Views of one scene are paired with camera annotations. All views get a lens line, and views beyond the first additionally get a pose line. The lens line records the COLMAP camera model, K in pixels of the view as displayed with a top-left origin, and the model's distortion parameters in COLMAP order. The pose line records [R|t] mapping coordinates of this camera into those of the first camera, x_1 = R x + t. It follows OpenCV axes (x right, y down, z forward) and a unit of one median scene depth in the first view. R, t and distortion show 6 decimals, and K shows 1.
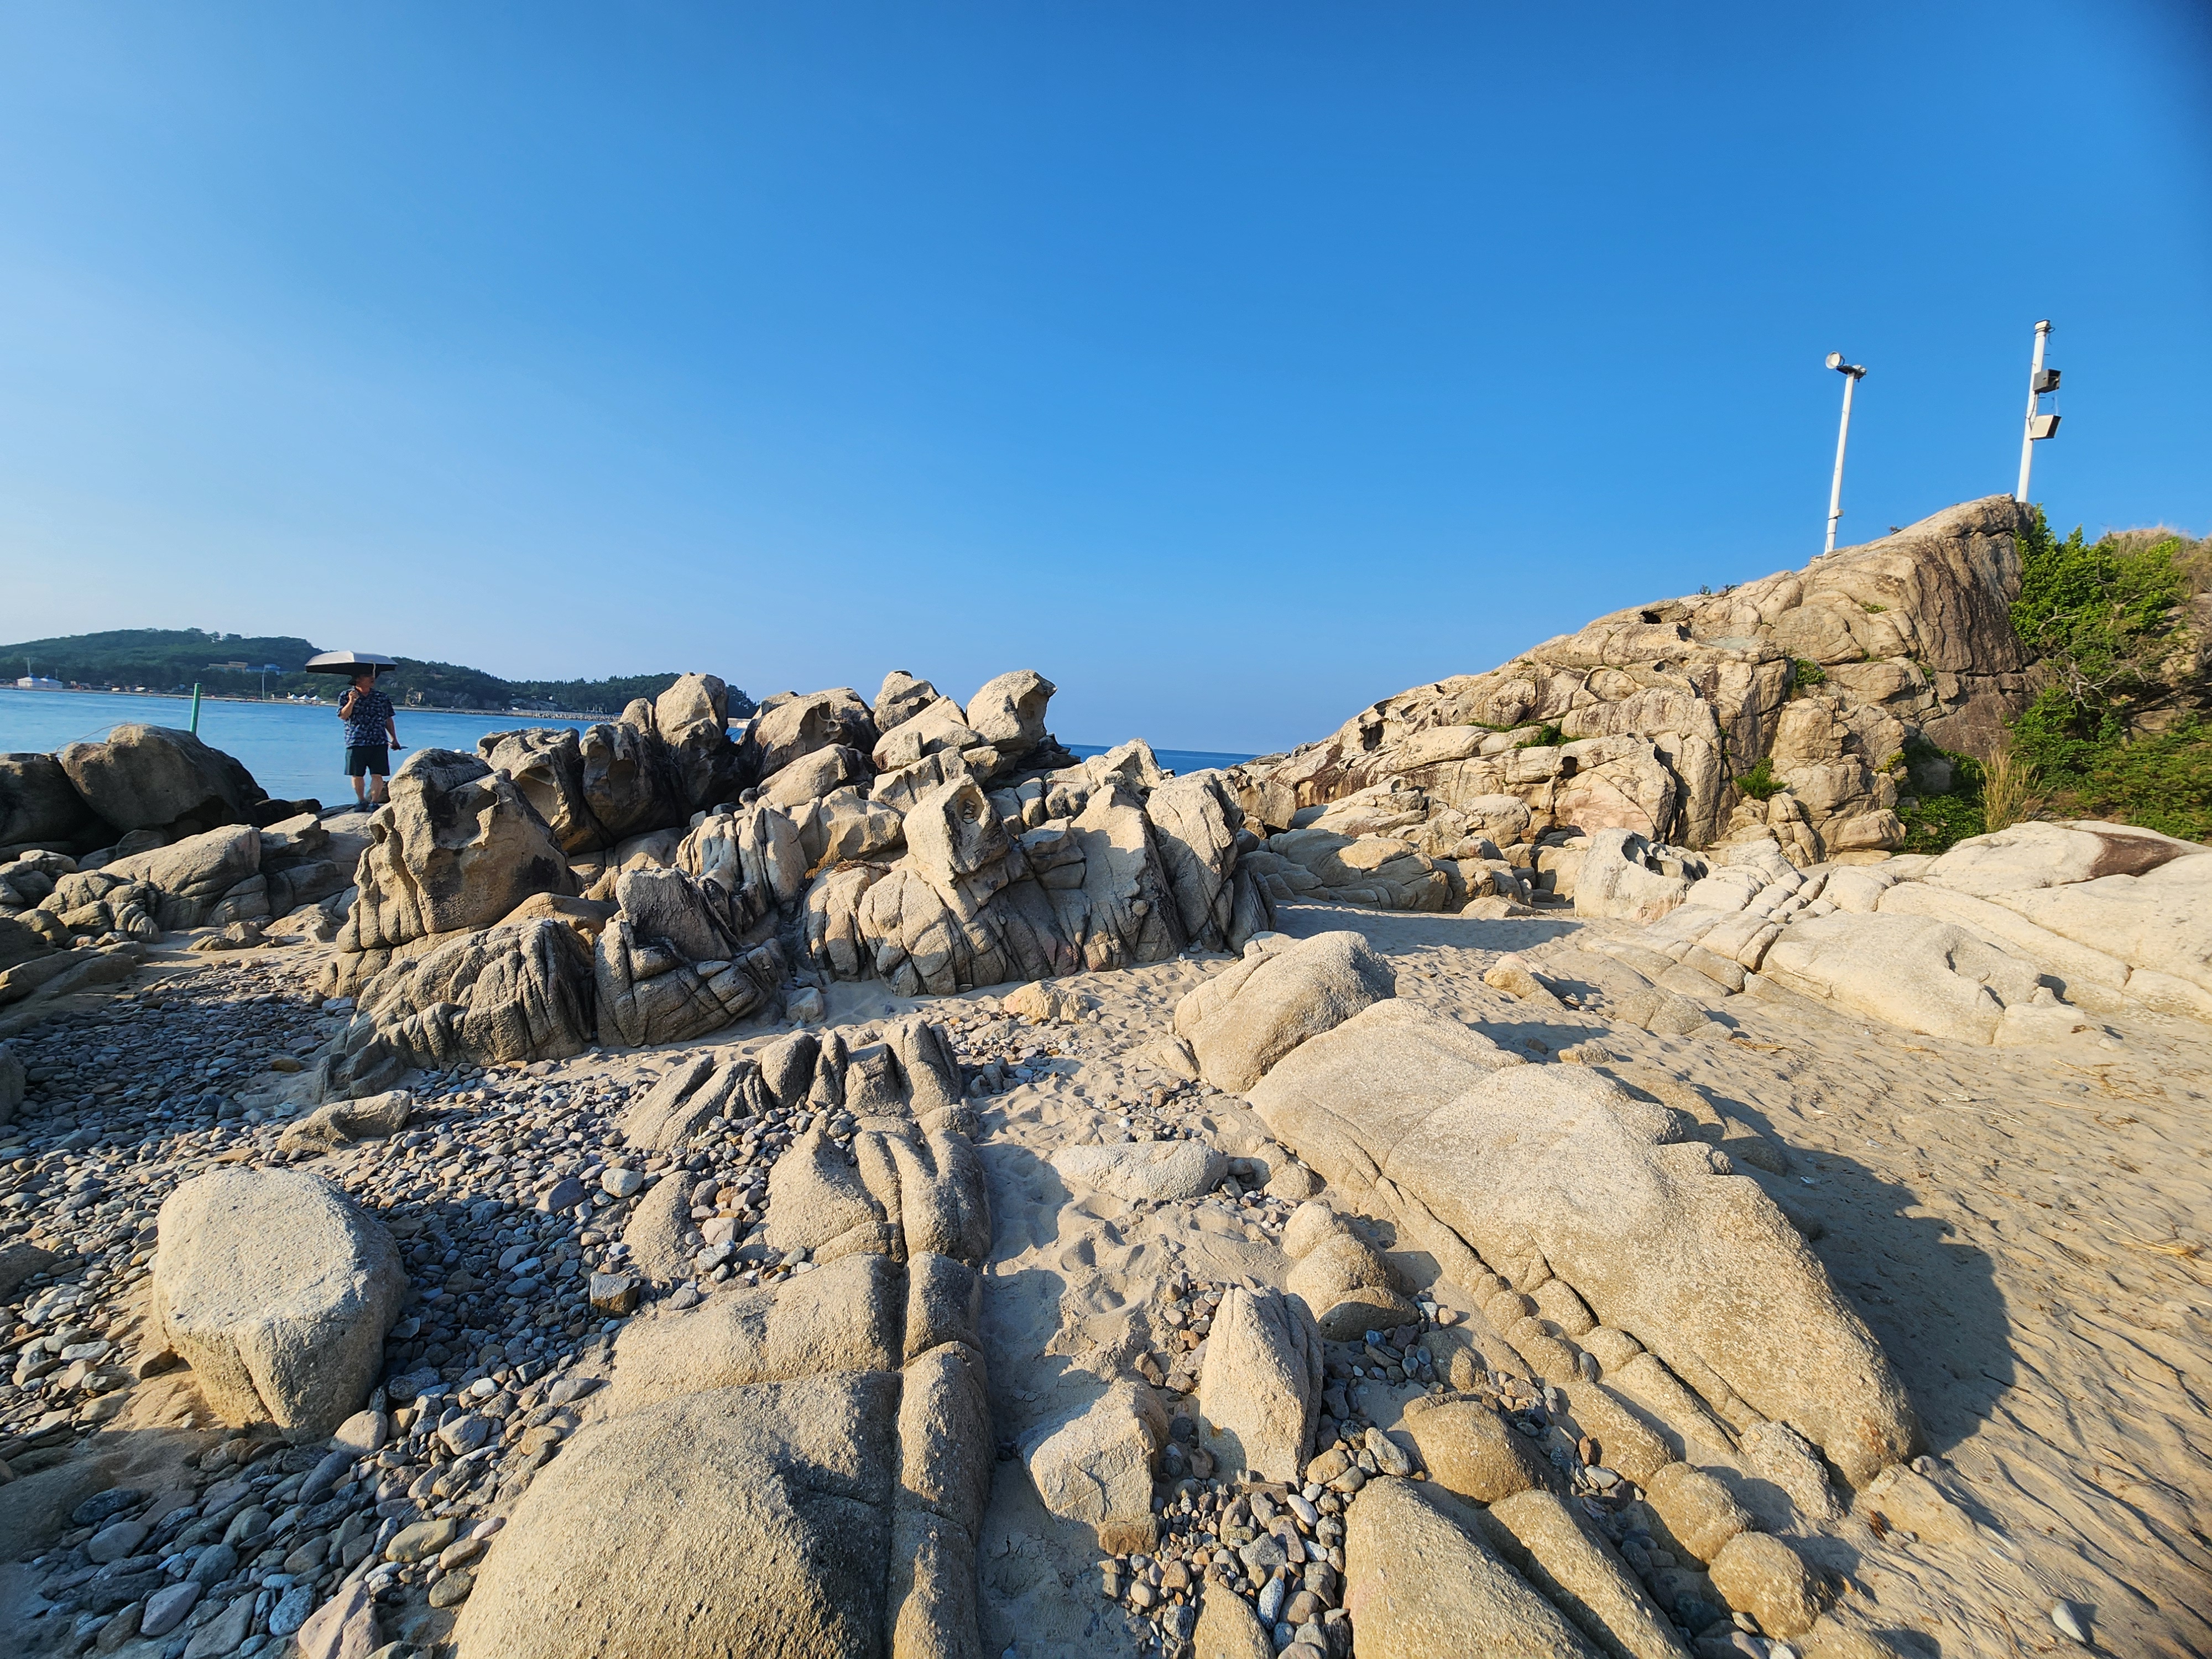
lens RADIAL K [[885.8, 0, 1116.0], [0, 885.8, 819.2], [0, 0, 1]] dist [0.002649, 0.000258]
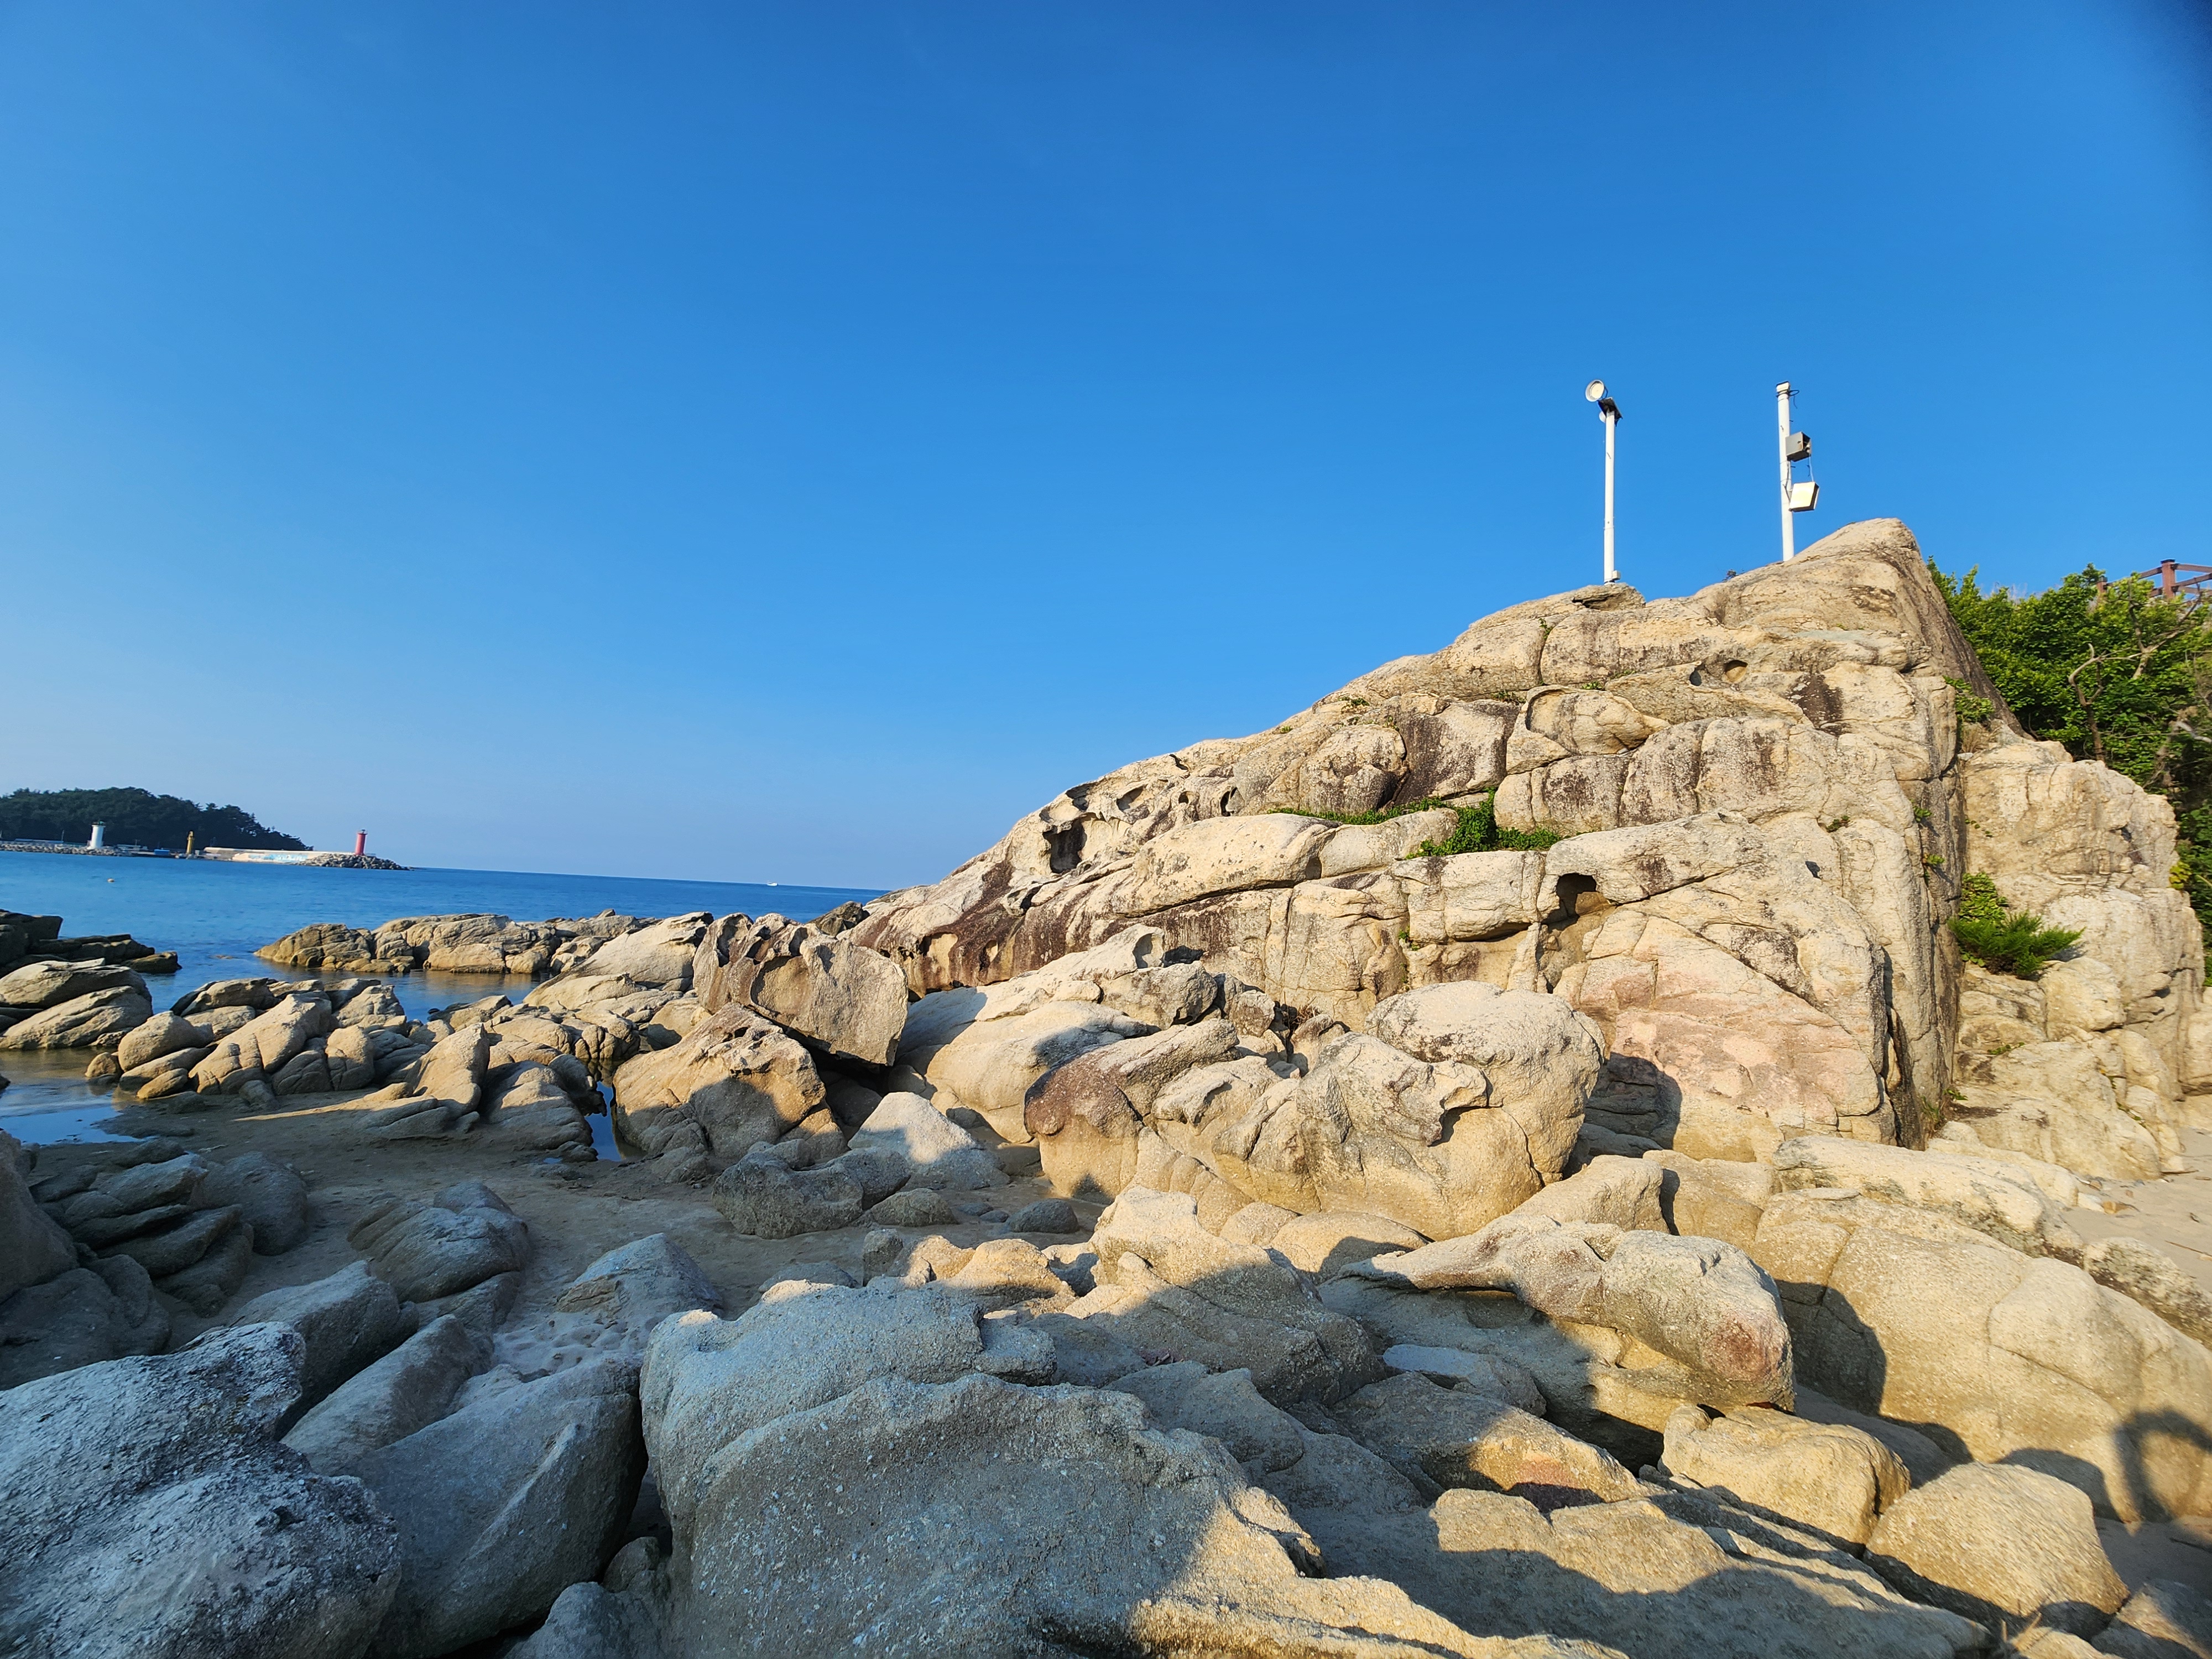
lens RADIAL K [[885.8, 0, 1109.0], [0, 885.8, 830.0], [0, 0, 1]] dist [0.002649, 0.000258]
pose [[0.932148, 0.018703, 0.361594, 0.120940], [0.032348, 0.990370, -0.134615, -0.030990], [-0.360629, 0.137178, 0.922566, 0.499750]]
